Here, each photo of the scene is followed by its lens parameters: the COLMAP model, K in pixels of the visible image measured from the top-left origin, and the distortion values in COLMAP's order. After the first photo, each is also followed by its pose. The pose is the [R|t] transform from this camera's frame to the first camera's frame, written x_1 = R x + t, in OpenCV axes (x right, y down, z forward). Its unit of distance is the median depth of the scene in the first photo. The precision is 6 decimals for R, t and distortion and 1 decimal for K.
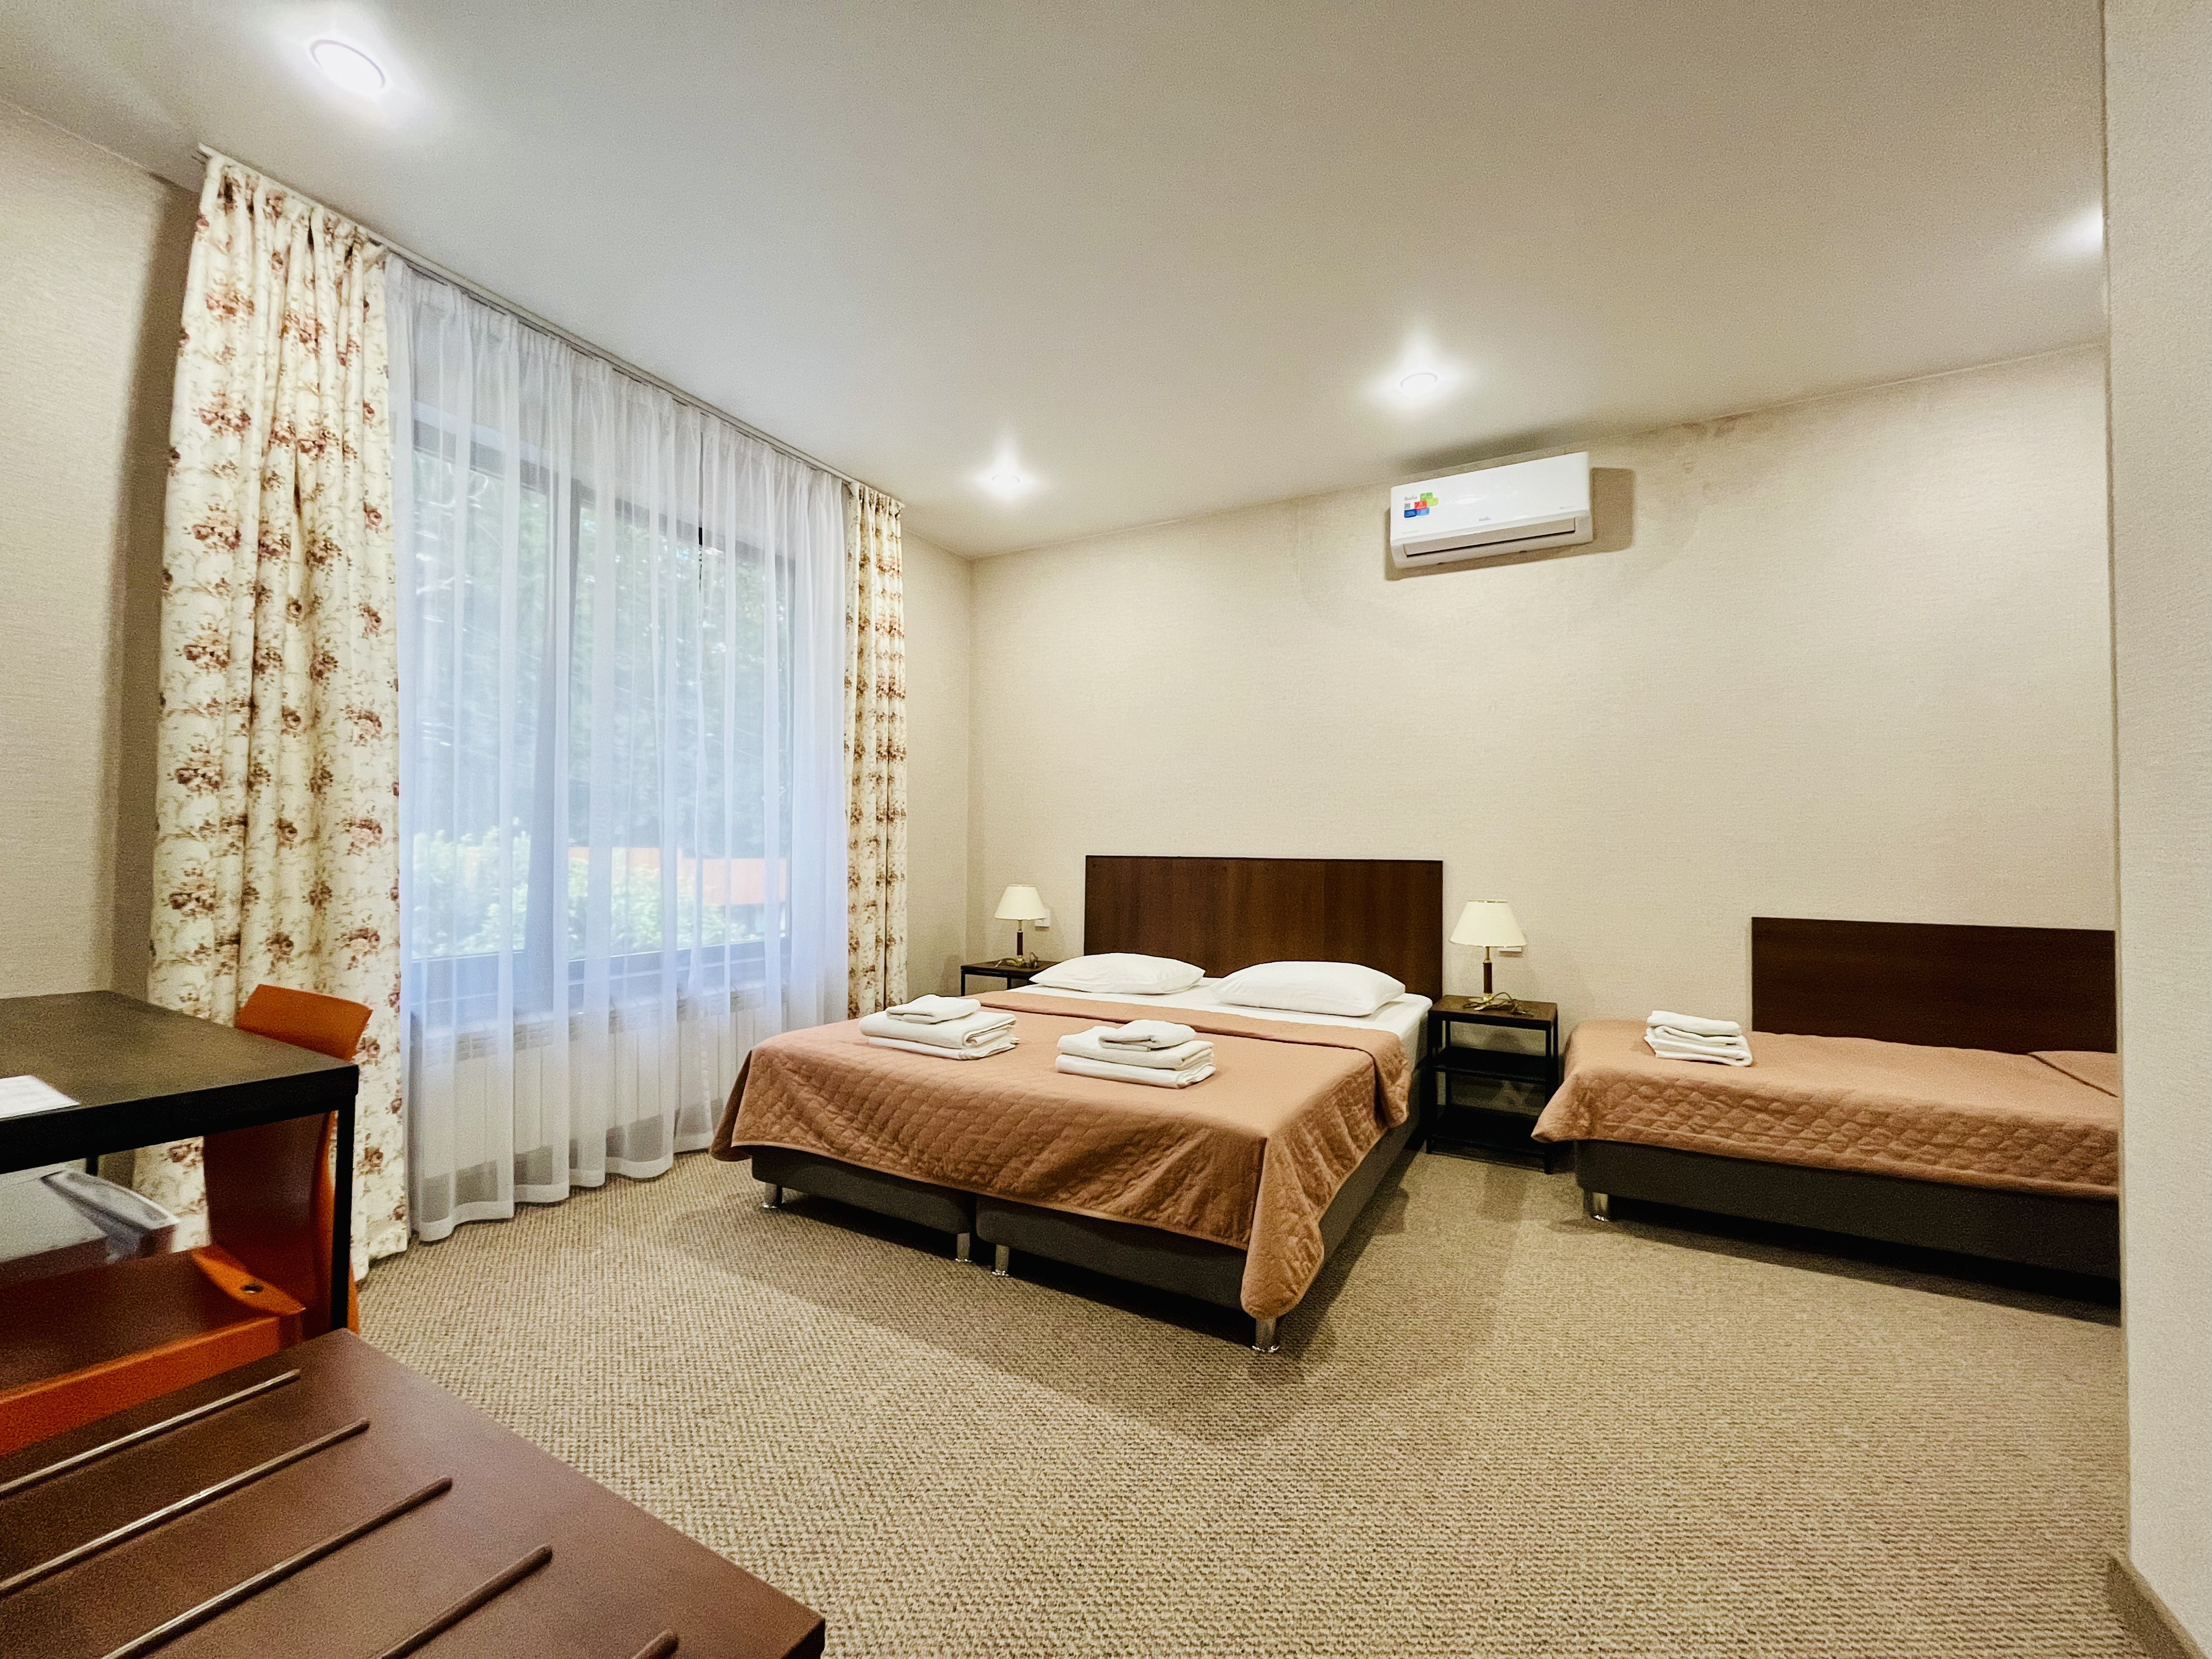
lens RADIAL K [[890.2, 0, 1096.2], [0, 890.2, 834.1], [0, 0, 1]] dist [-0.001787, -0.000017]
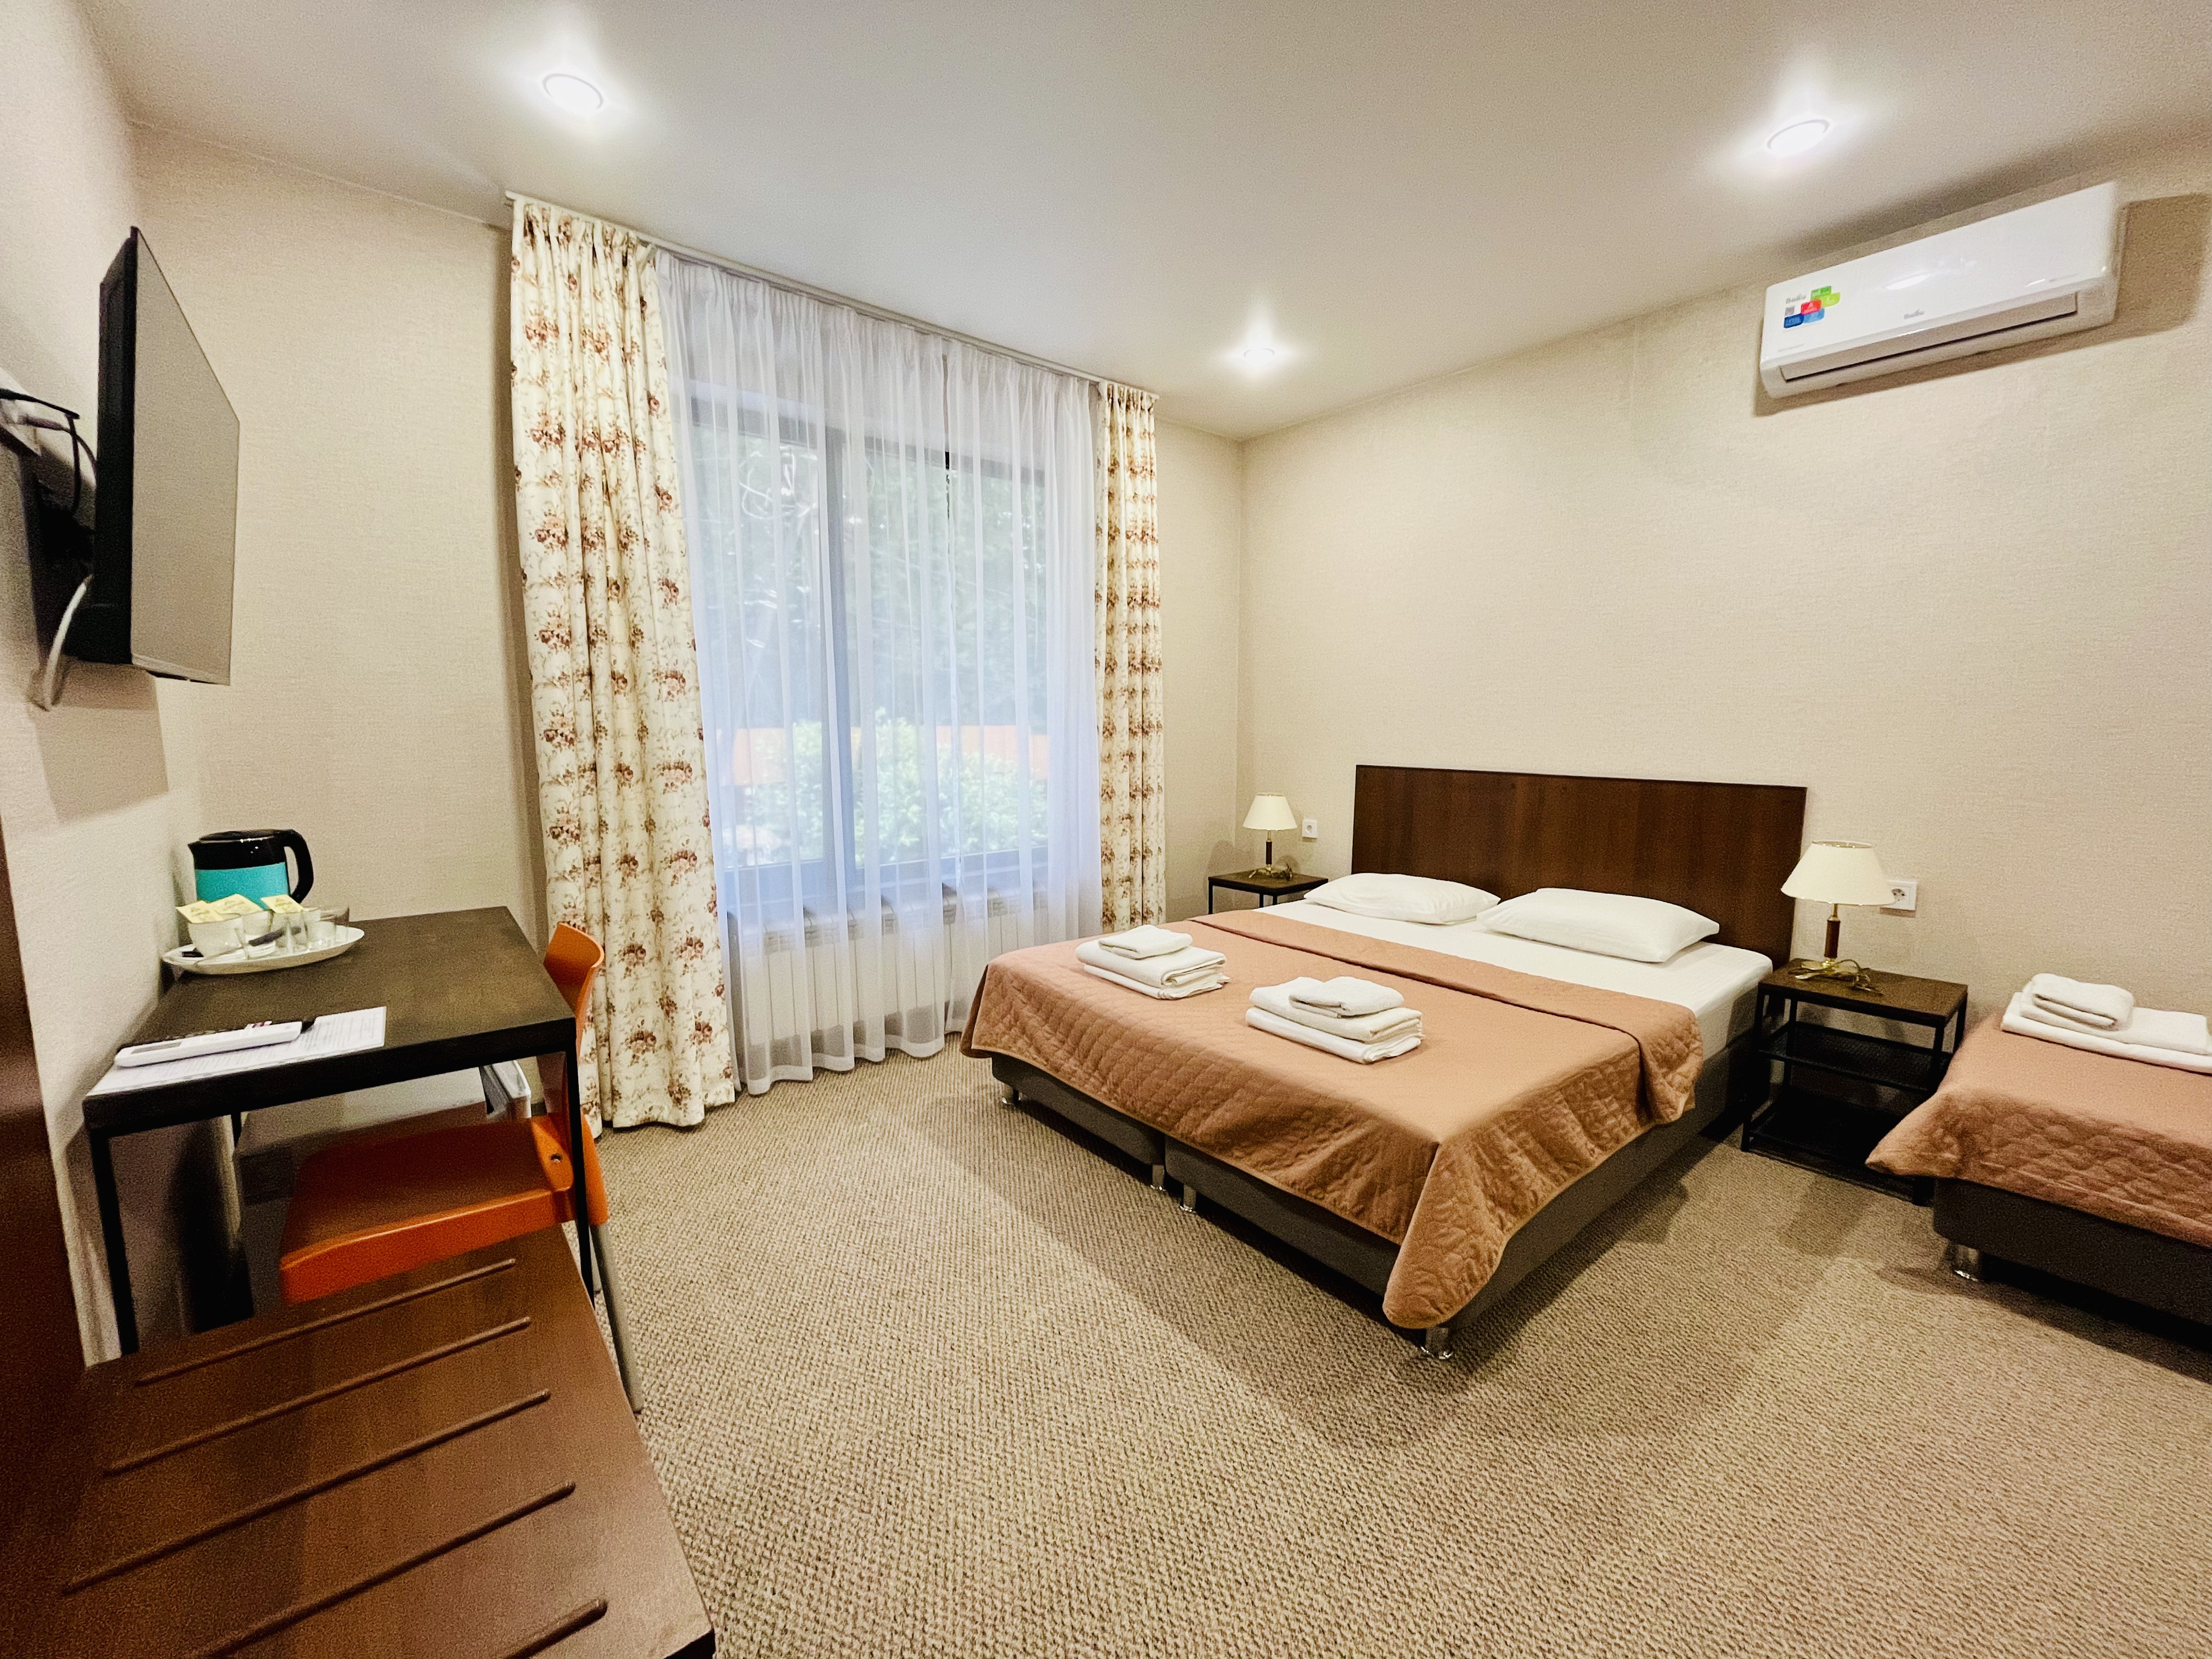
lens RADIAL K [[890.2, 0, 1108.3], [0, 890.2, 828.1], [0, 0, 1]] dist [-0.001787, -0.000017]
pose [[0.931356, 0.036827, -0.362243, 0.146666], [0.015964, 0.989785, 0.141671, -0.078923], [0.363760, -0.137729, 0.921254, 0.074111]]
